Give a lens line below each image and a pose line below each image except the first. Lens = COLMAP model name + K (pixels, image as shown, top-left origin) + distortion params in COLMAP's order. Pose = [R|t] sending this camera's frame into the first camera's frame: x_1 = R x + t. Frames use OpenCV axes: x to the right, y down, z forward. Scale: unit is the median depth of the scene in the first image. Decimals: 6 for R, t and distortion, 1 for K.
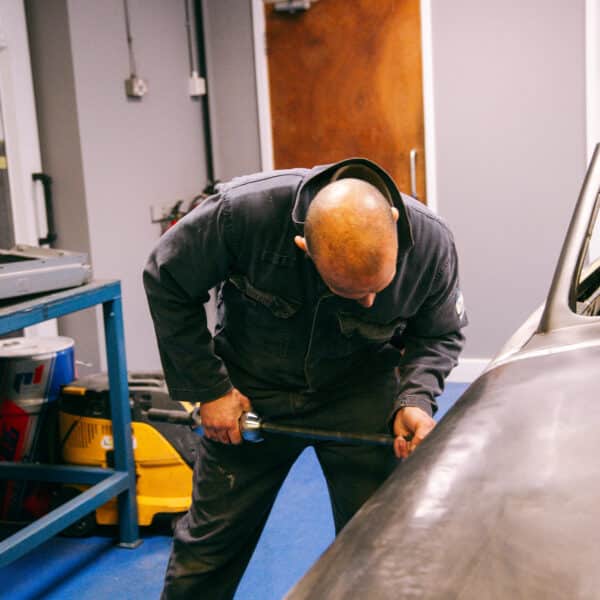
lens RADIAL K [[1095.8, 0, 296.0], [0, 1095.8, 305.2], [0, 0, 1]] dist [0.135963, 0.000000]
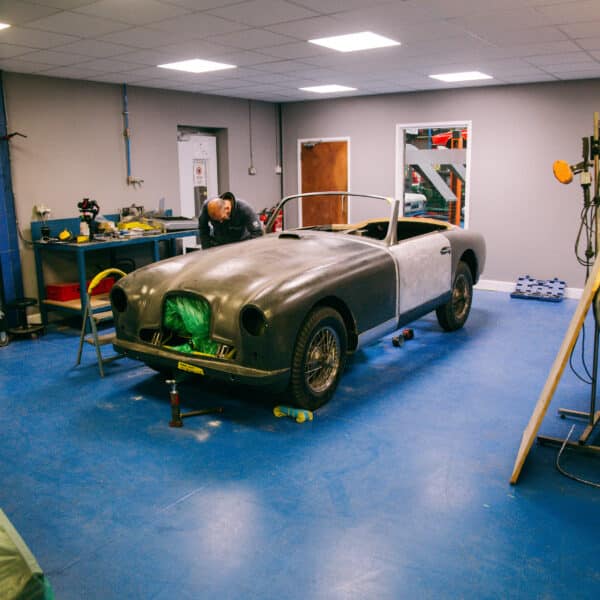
lens RADIAL K [[619.1, 0, 294.4], [0, 619.1, 302.9], [0, 0, 1]] dist [-0.075205, 0.000000]
pose [[0.977407, 0.084478, -0.193750, 0.321275], [-0.076169, 0.995843, 0.049953, 0.071552], [0.197164, -0.034066, 0.979778, -0.646357]]
